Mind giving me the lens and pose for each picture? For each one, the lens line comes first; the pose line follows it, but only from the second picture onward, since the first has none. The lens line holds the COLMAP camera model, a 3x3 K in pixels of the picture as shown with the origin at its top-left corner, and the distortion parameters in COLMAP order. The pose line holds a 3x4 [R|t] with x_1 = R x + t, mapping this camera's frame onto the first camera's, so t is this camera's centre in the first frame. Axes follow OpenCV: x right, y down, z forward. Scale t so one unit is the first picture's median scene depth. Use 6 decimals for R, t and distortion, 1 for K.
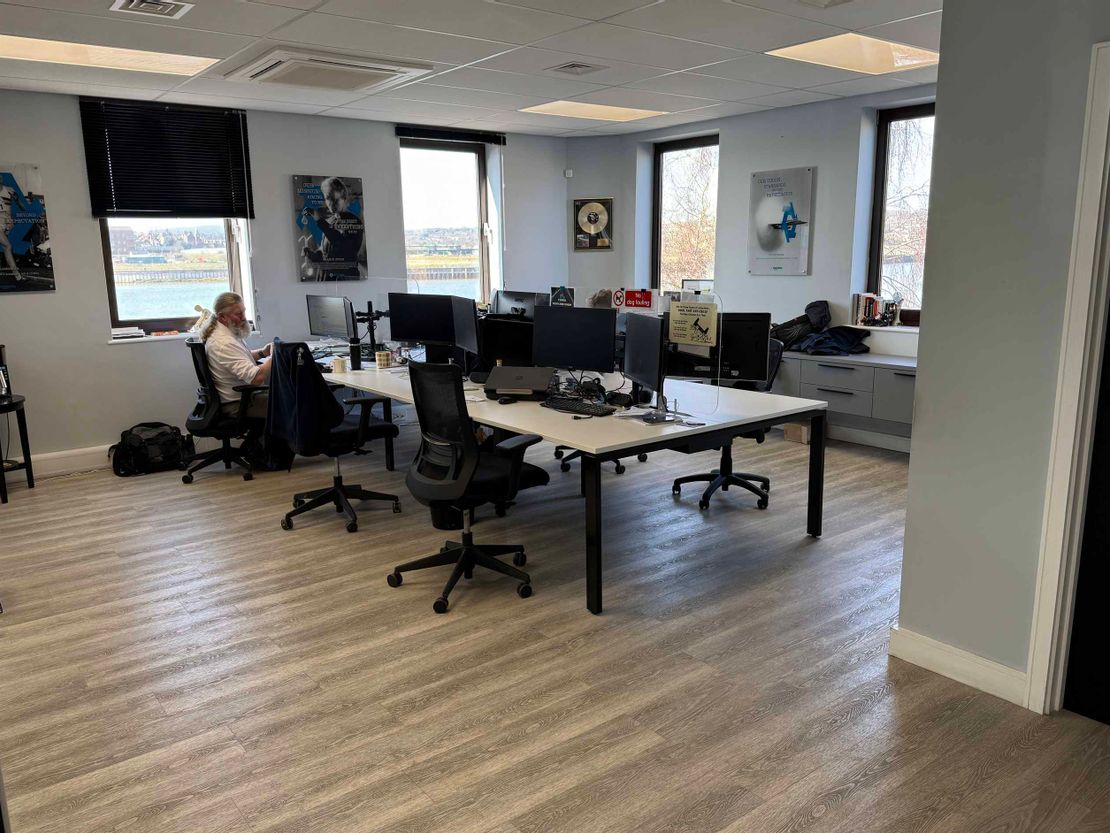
lens RADIAL K [[841.7, 0, 553.8], [0, 841.7, 418.1], [0, 0, 1]] dist [-0.003942, 0.001297]
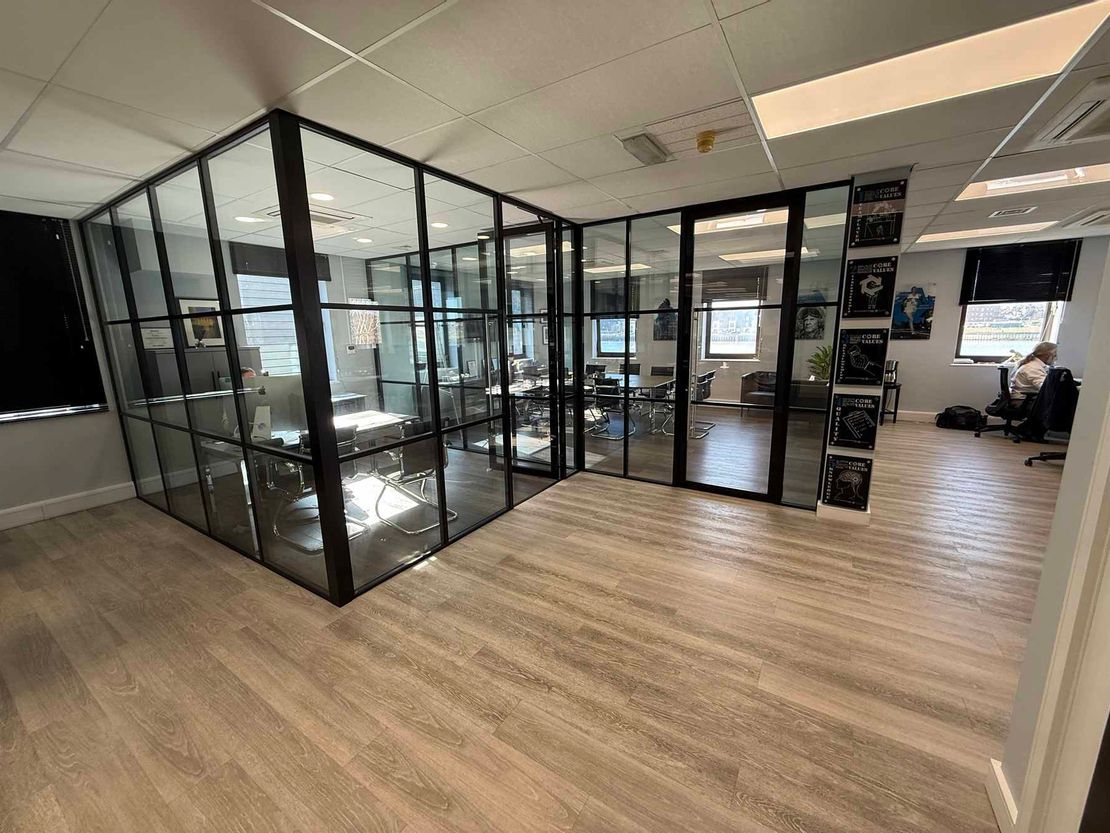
lens RADIAL K [[443.7, 0, 551.9], [0, 443.7, 413.1], [0, 0, 1]] dist [0.001174, -0.000107]
pose [[0.329873, 0.178907, -0.926918, 0.195707], [-0.170716, 0.976995, 0.127818, 0.057590], [0.928461, 0.116076, 0.352826, -0.310127]]
